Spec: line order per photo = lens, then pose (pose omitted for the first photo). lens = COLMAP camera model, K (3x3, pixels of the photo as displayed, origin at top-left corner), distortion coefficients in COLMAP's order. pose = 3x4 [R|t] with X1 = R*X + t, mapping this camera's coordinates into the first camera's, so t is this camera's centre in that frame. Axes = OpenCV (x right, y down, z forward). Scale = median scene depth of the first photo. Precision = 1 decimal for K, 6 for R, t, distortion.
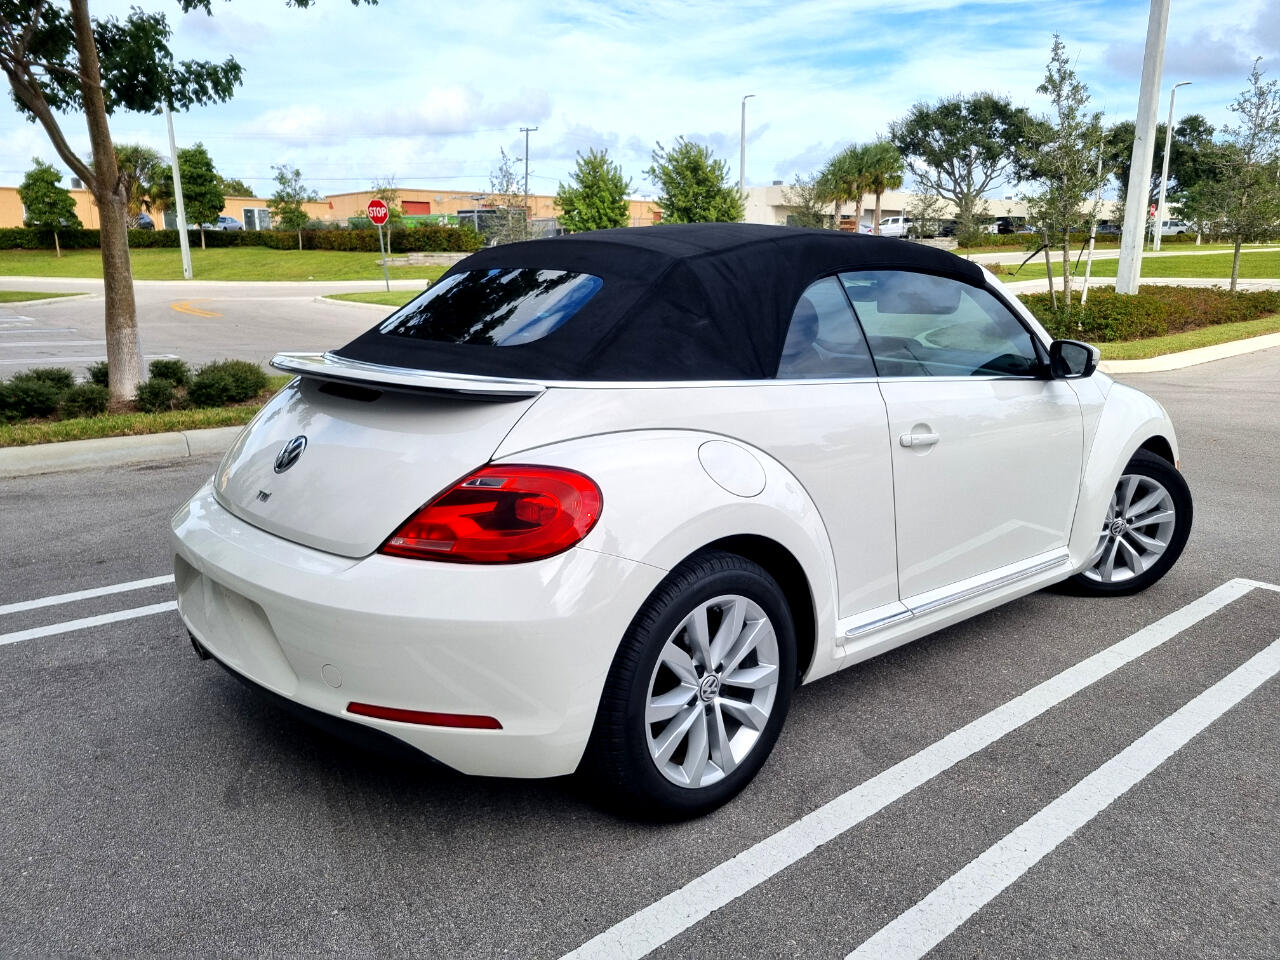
lens RADIAL K [[966.6, 0, 657.1], [0, 966.6, 473.0], [0, 0, 1]] dist [0.045898, -0.032606]
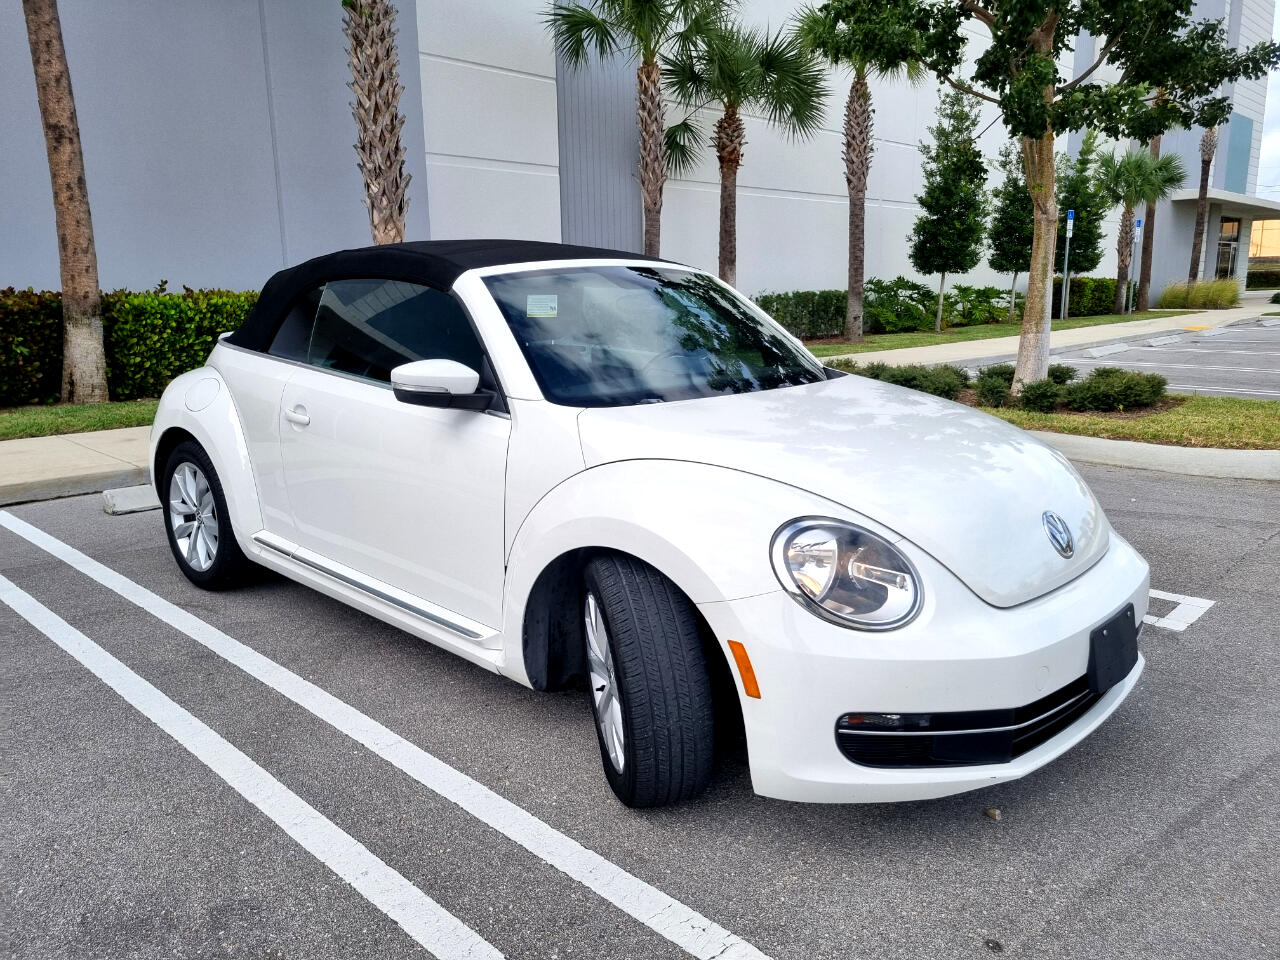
lens RADIAL K [[965.1, 0, 641.1], [0, 965.1, 492.6], [0, 0, 1]] dist [0.049919, -0.037399]
pose [[0.058983, 0.205373, -0.976905, 0.148830], [-0.197624, 0.961642, 0.190232, -0.025937], [0.978502, 0.181840, 0.097307, 0.130802]]
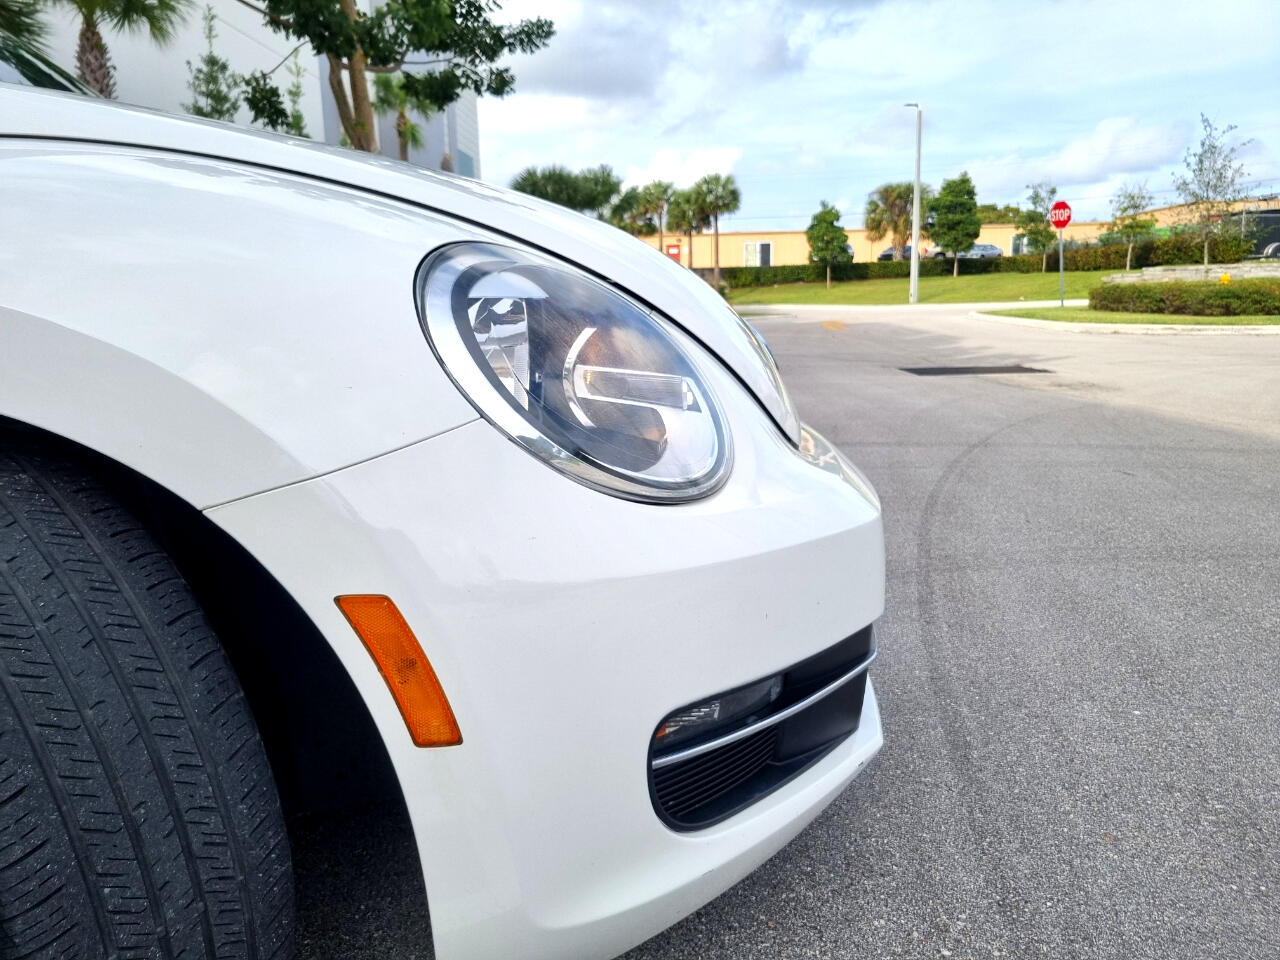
lens RADIAL K [[965.1, 0, 641.6], [0, 965.1, 484.7], [0, 0, 1]] dist [0.049919, -0.037399]
pose [[0.698127, 0.119872, -0.705868, 0.100990], [-0.135993, 0.990138, 0.033646, -0.006828], [0.702940, 0.072504, 0.707544, 0.134627]]
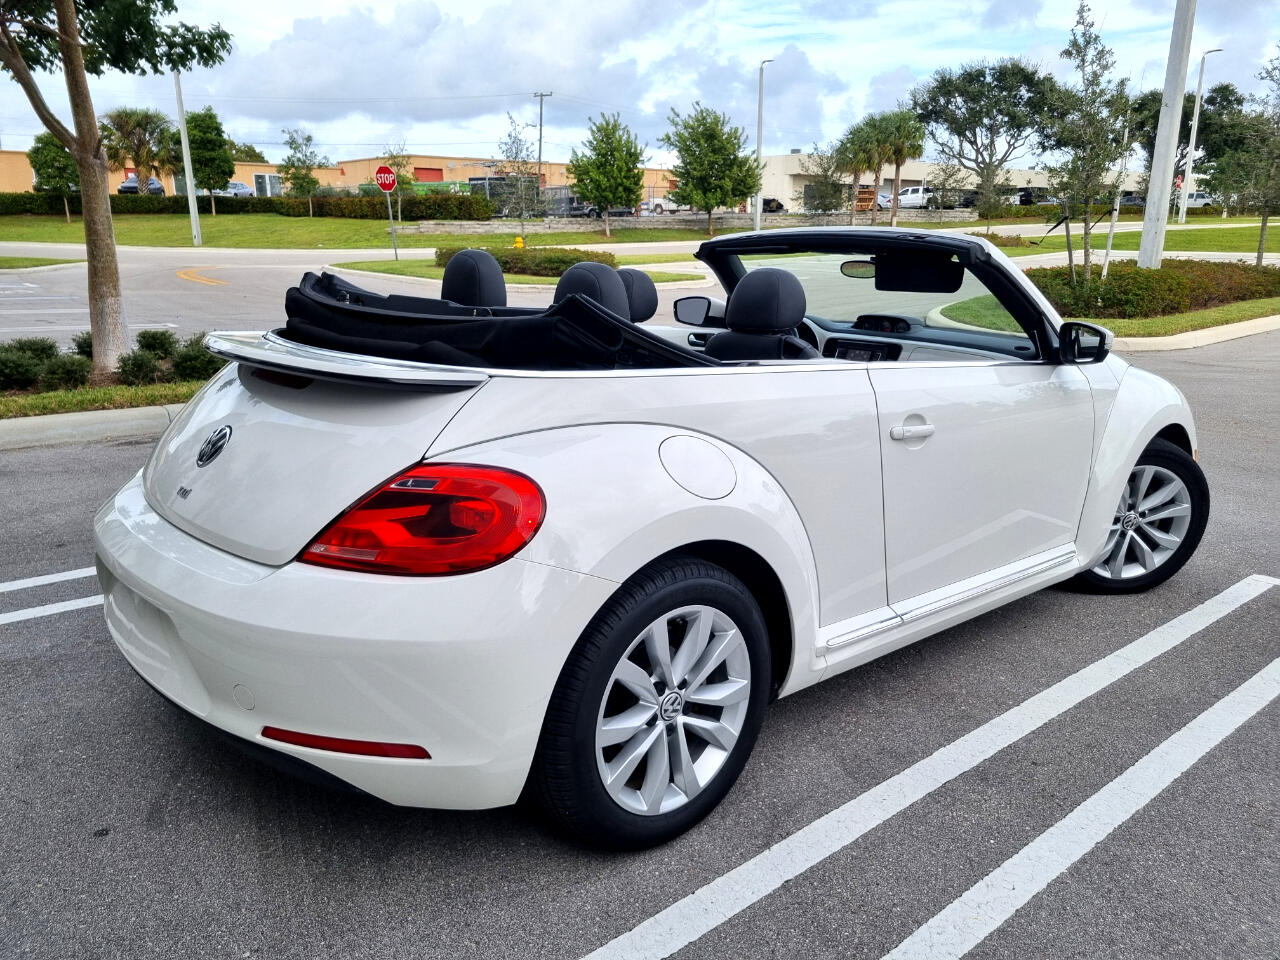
lens RADIAL K [[966.6, 0, 658.8], [0, 966.6, 482.6], [0, 0, 1]] dist [0.045898, -0.032606]
pose [[0.999873, 0.010108, -0.012326, 0.004161], [-0.009621, 0.999197, 0.038897, -0.001970], [0.012710, -0.038773, 0.999167, 0.007688]]
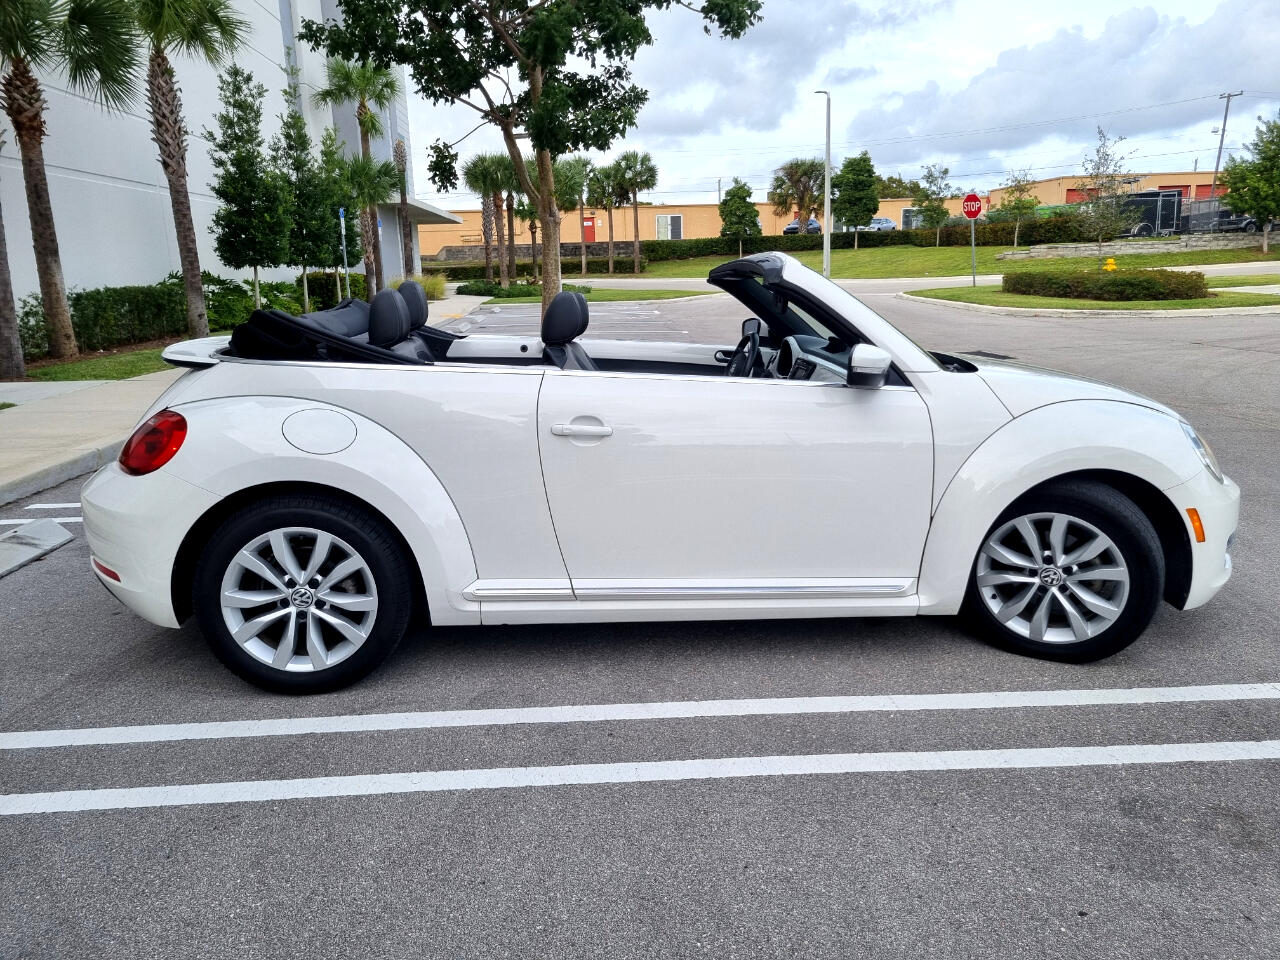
lens RADIAL K [[965.1, 0, 657.3], [0, 965.1, 487.3], [0, 0, 1]] dist [0.049919, -0.037399]
pose [[0.787226, 0.118946, -0.605085, 0.097563], [-0.107144, 0.992680, 0.055743, -0.004027], [0.607286, 0.020949, 0.794207, 0.020413]]
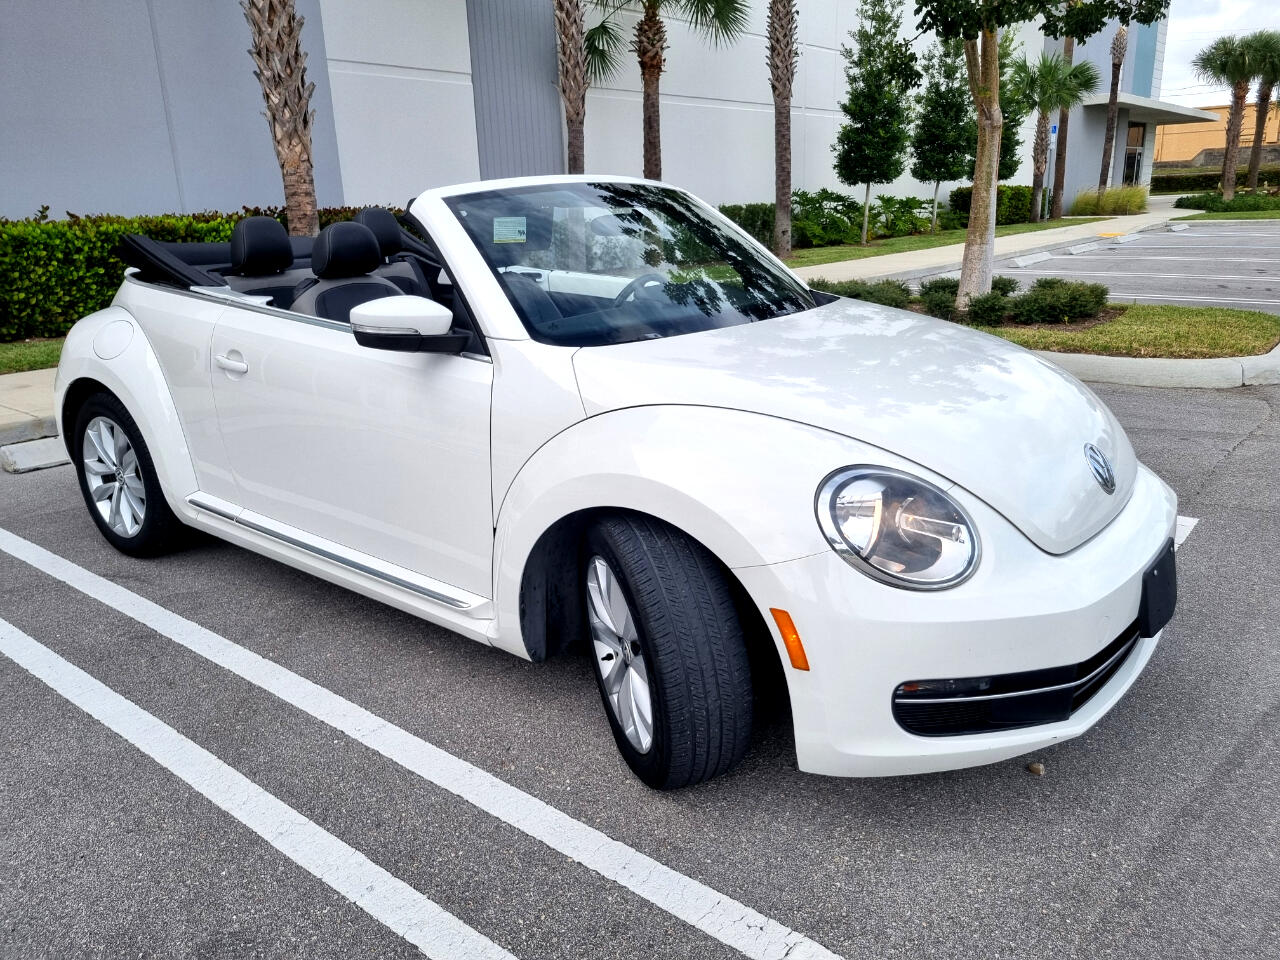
lens RADIAL K [[965.1, 0, 640.4], [0, 965.1, 494.6], [0, 0, 1]] dist [0.049919, -0.037399]
pose [[0.146974, 0.280897, -0.948417, 0.138122], [-0.177046, 0.950816, 0.254171, -0.024905], [0.973167, 0.130557, 0.189478, 0.124254]]
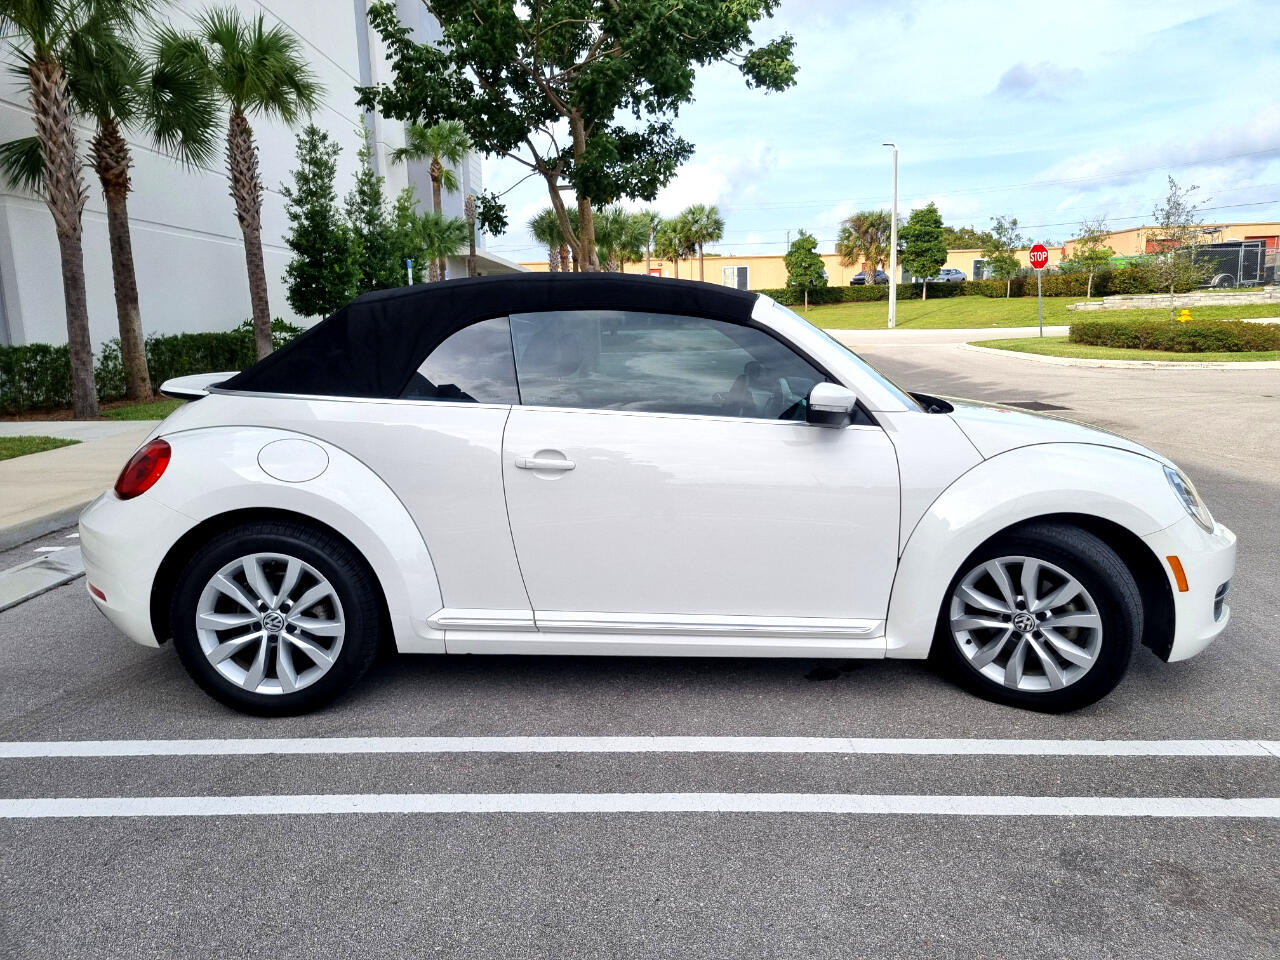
lens RADIAL K [[965.1, 0, 650.8], [0, 965.1, 495.9], [0, 0, 1]] dist [0.049919, -0.037399]
pose [[0.736910, 0.106850, -0.667493, 0.107278], [-0.123052, 0.992134, 0.022968, -0.003842], [0.664697, 0.065211, 0.744262, 0.027092]]
